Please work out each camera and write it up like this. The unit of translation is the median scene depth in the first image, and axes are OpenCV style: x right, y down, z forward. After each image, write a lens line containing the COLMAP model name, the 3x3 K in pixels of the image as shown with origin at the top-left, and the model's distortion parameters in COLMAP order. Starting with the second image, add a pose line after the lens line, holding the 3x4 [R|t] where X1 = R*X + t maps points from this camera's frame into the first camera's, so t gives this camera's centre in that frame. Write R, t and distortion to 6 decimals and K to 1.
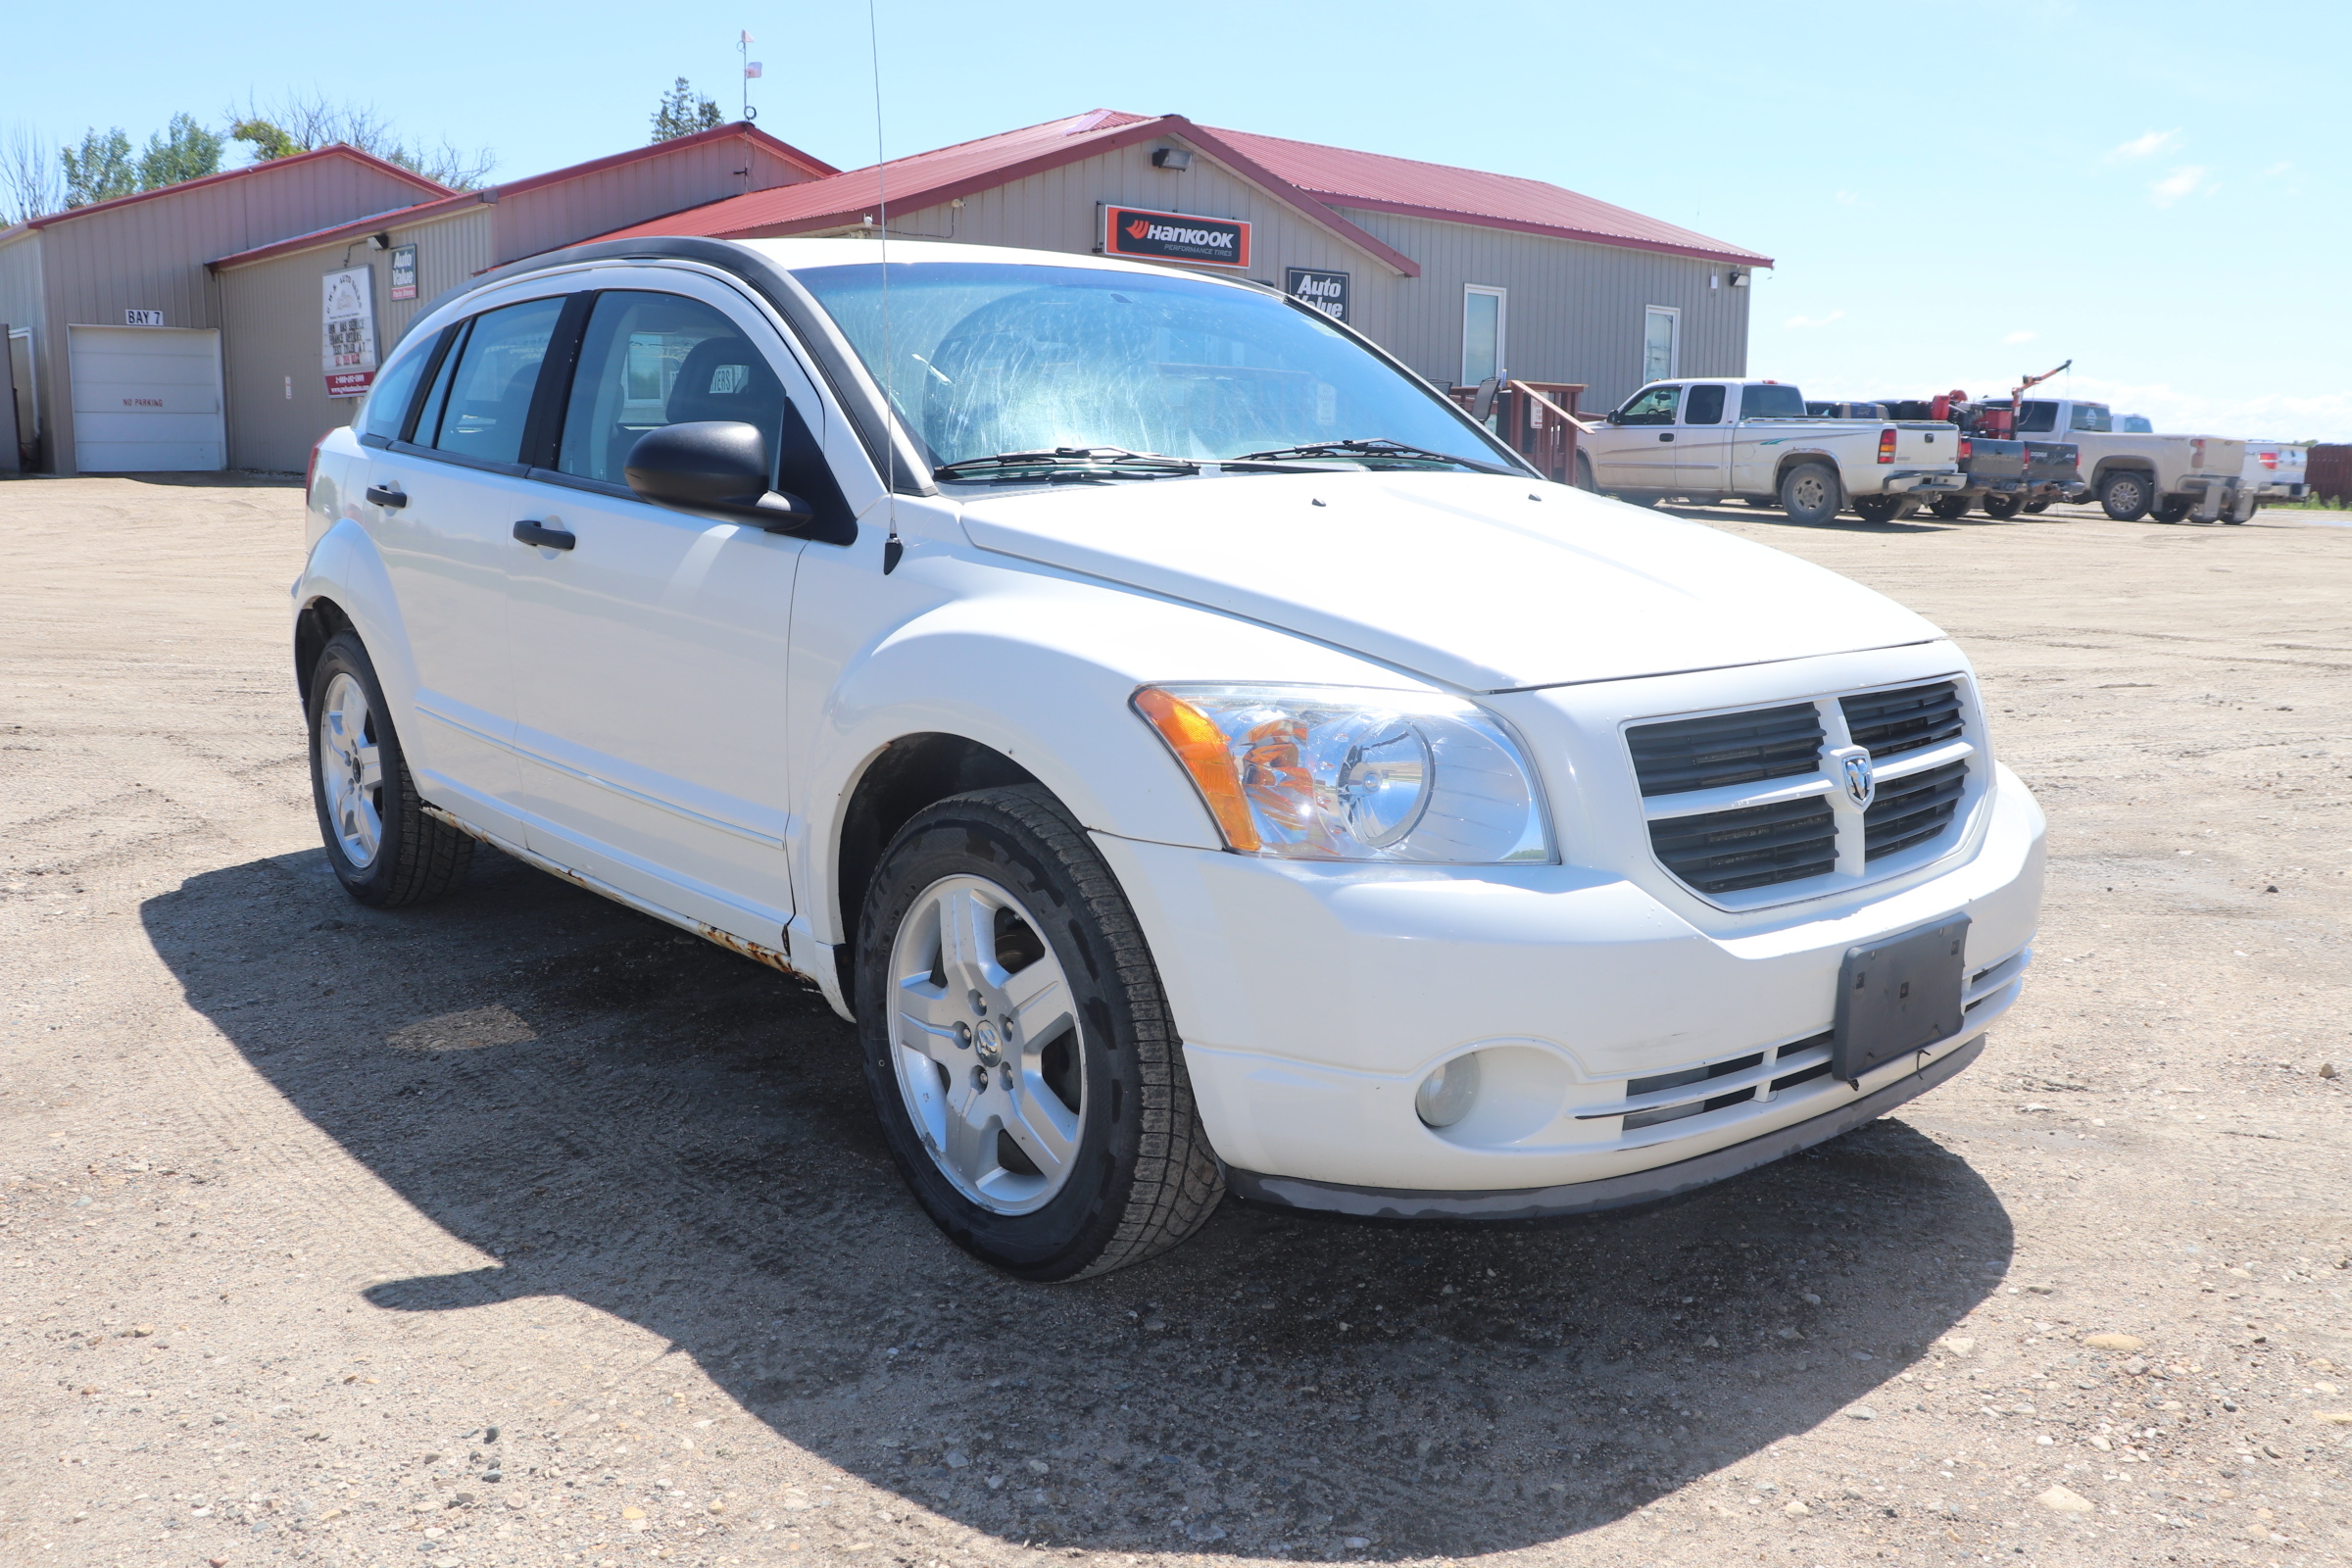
lens RADIAL K [[1989.2, 0, 1183.5], [0, 1989.2, 778.0], [0, 0, 1]] dist [-0.170912, 0.161228]
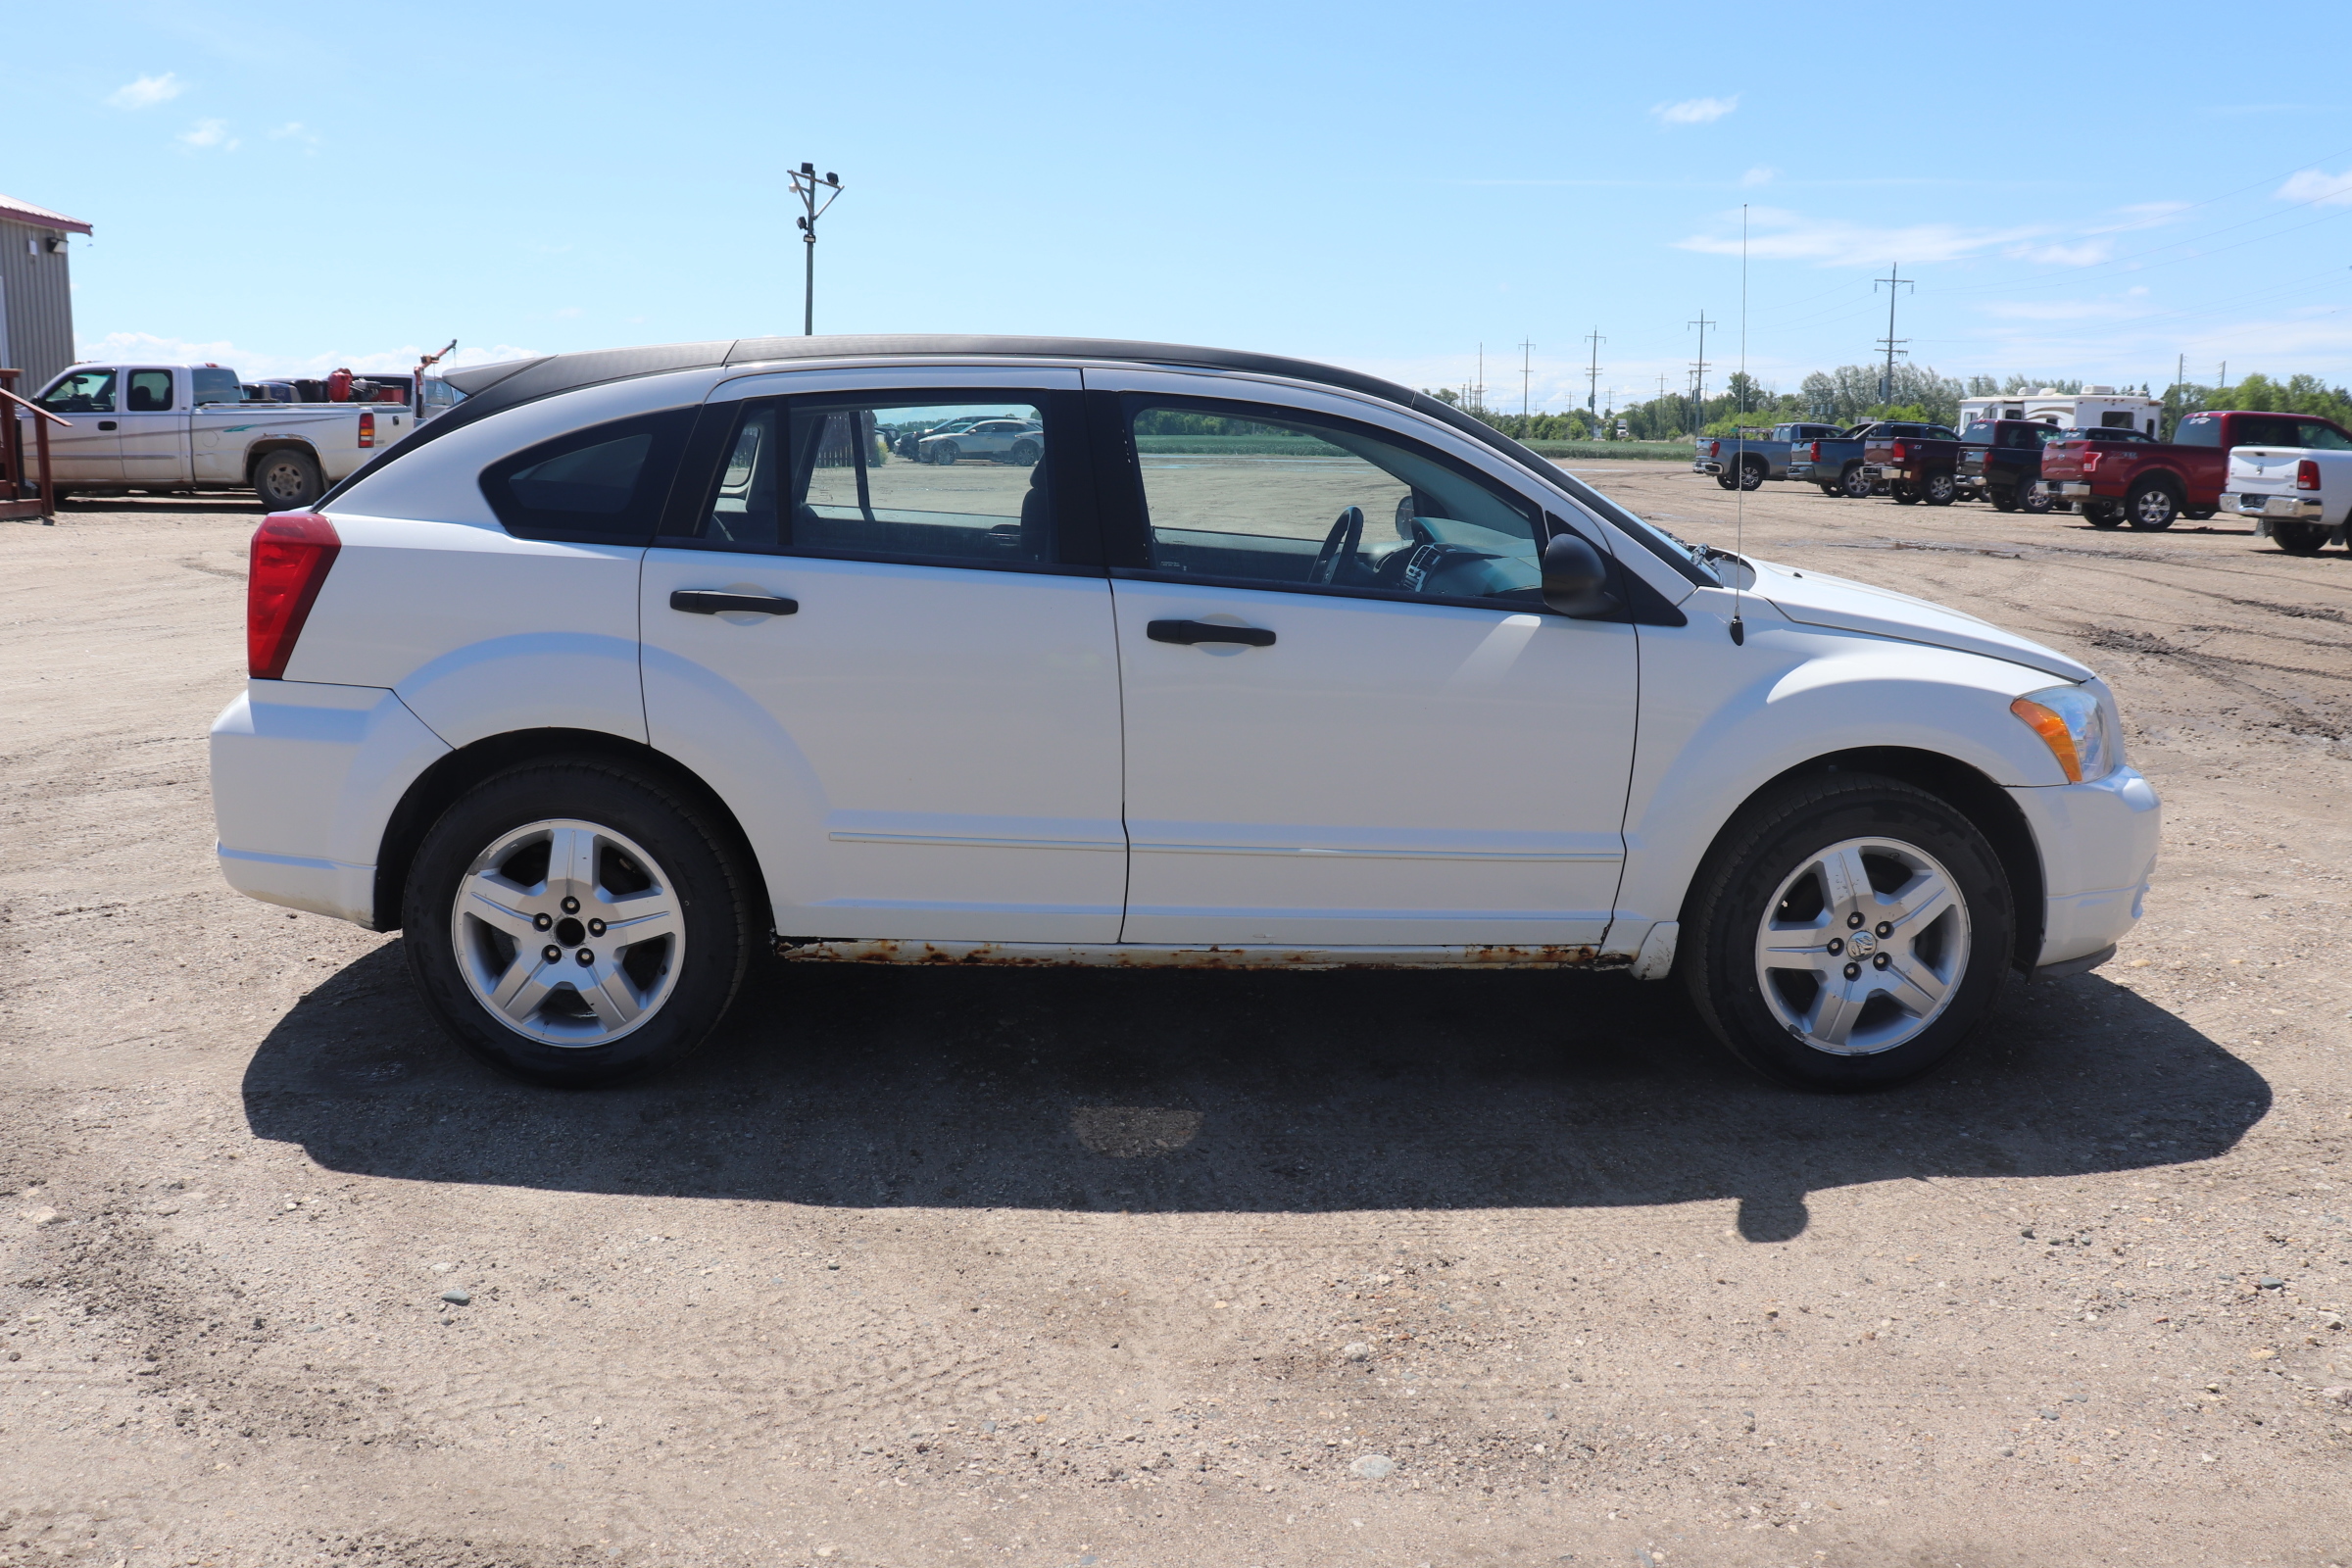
lens RADIAL K [[1989.2, 0, 1183.5], [0, 1989.2, 778.0], [0, 0, 1]] dist [-0.170912, 0.161228]
pose [[0.606403, -0.142063, 0.782364, -1.300722], [0.125152, 0.988699, 0.082526, -0.151399], [-0.785246, 0.047870, 0.617330, 0.395072]]
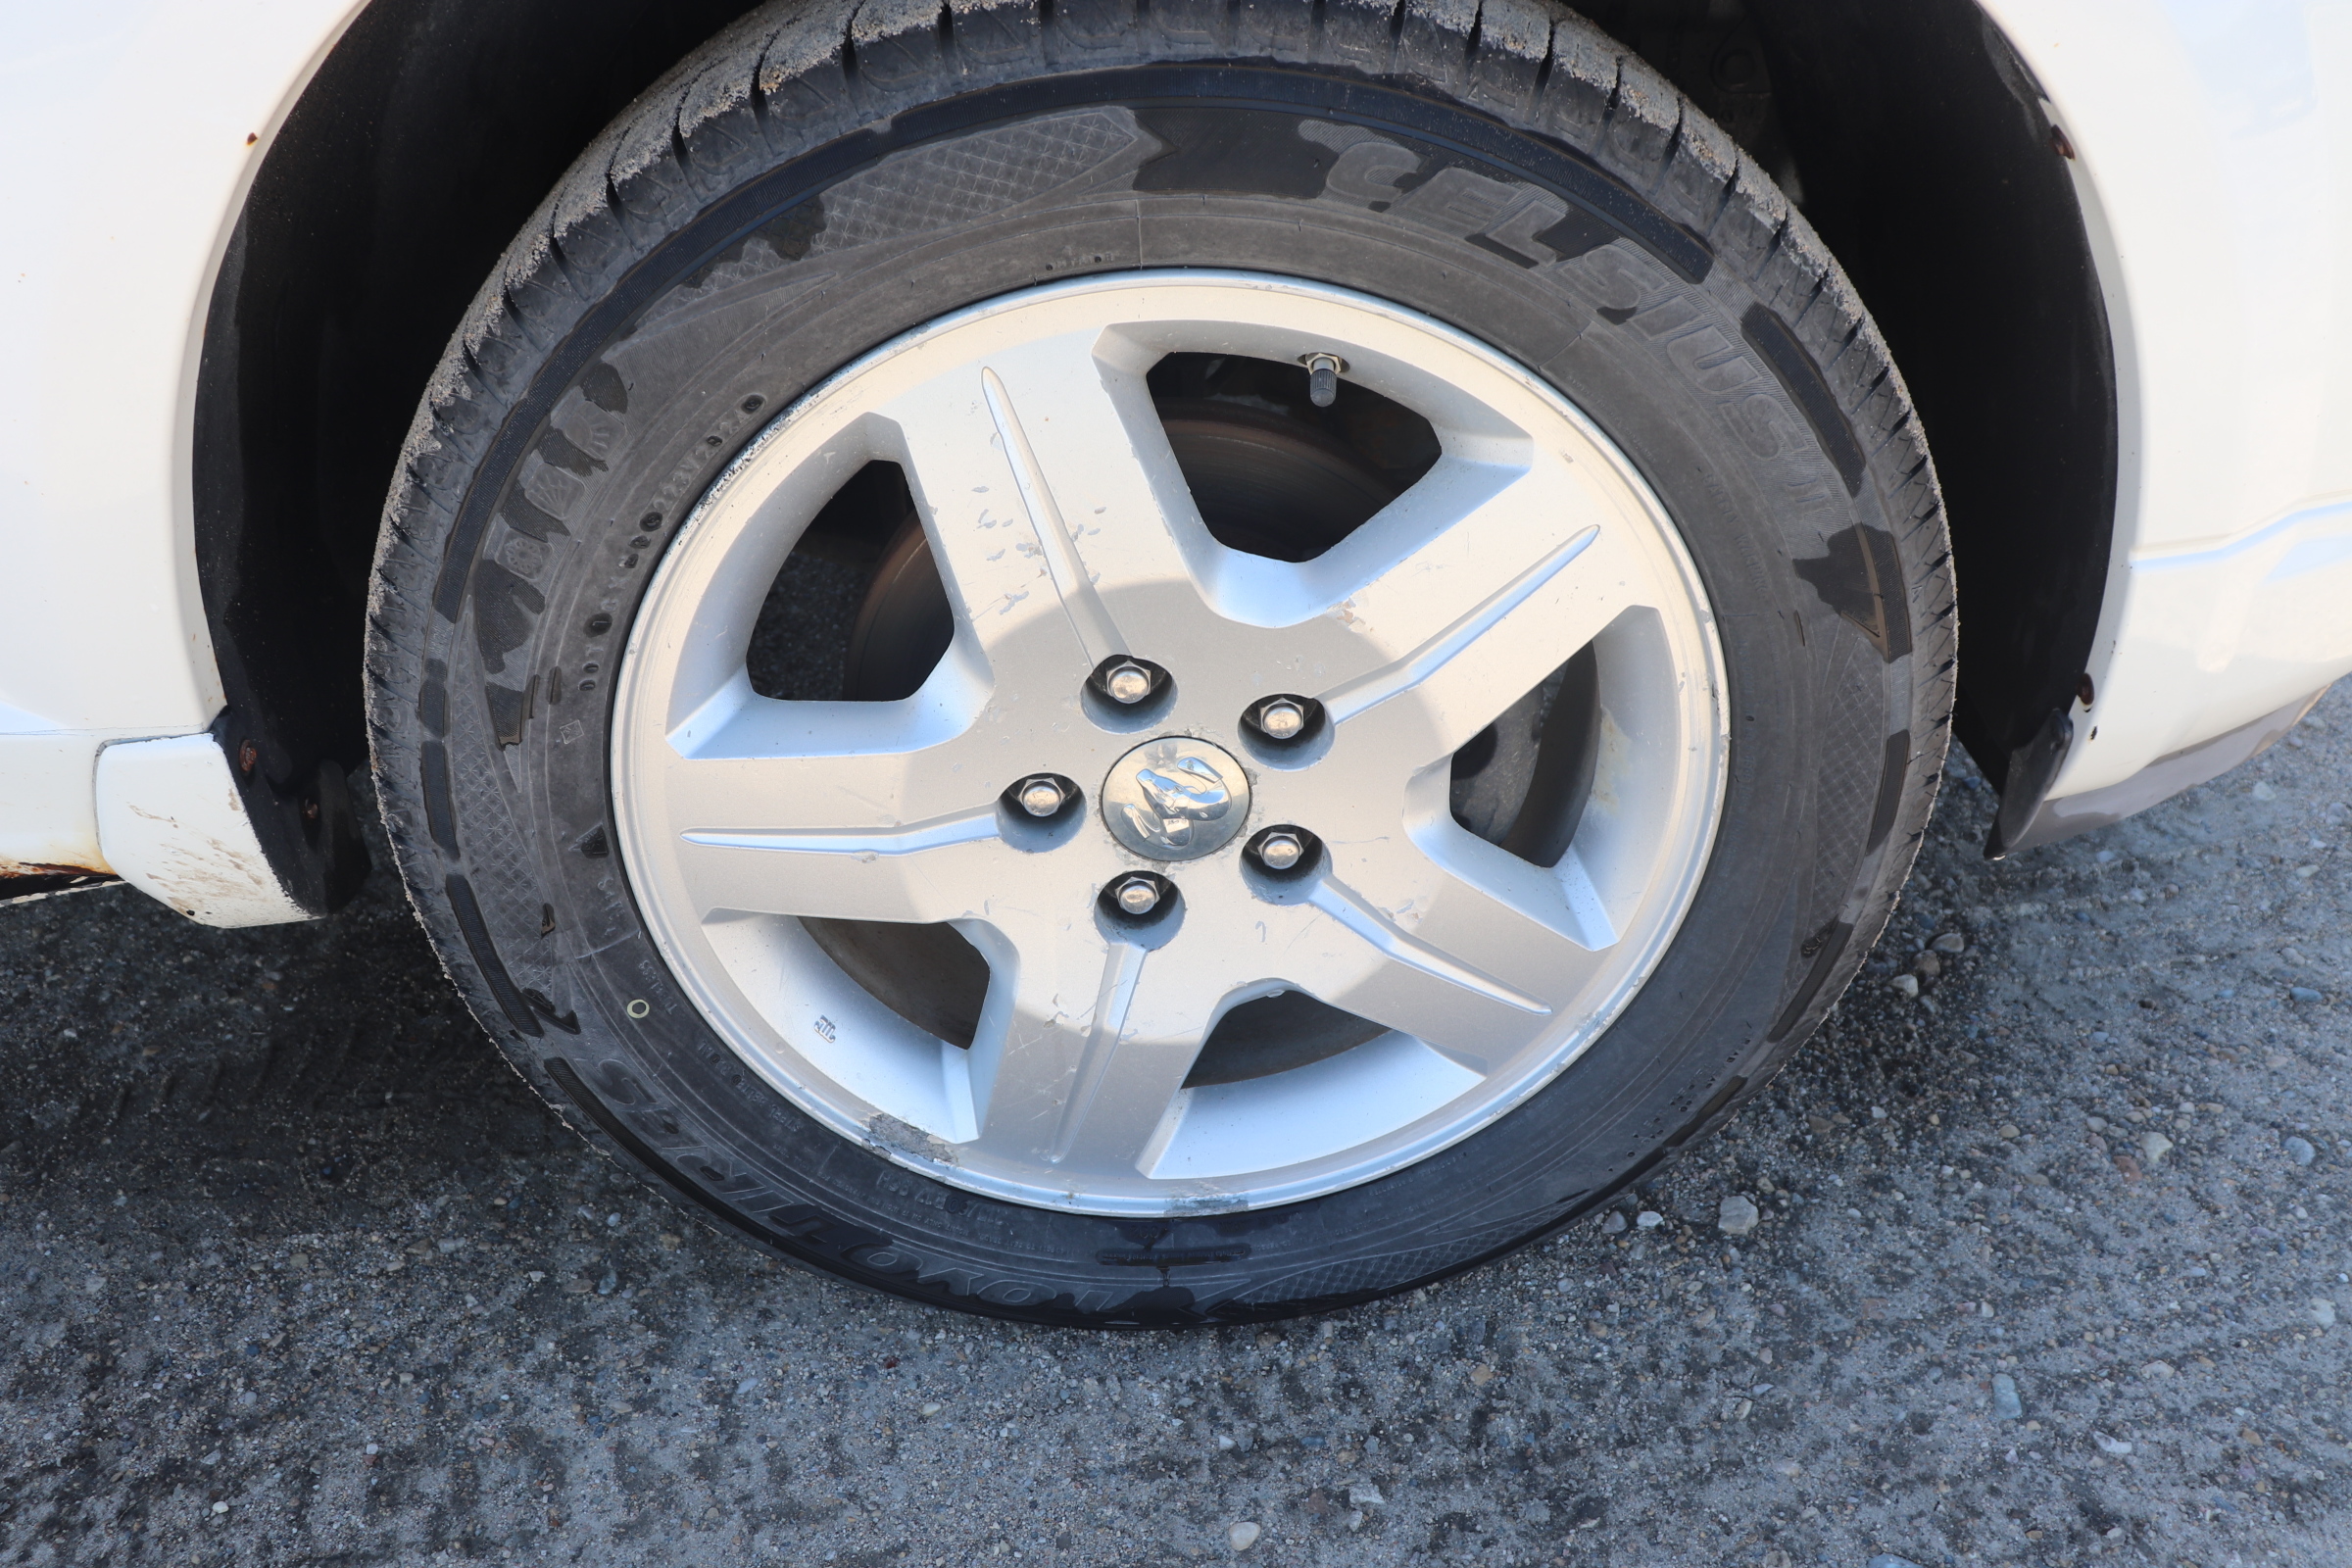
lens RADIAL K [[1989.2, 0, 1183.5], [0, 1989.2, 778.0], [0, 0, 1]] dist [-0.170912, 0.161228]
pose [[0.612873, -0.448365, 0.650658, -0.248637], [0.153566, 0.875313, 0.458525, -0.010073], [-0.775116, -0.181098, 0.605309, 0.670780]]
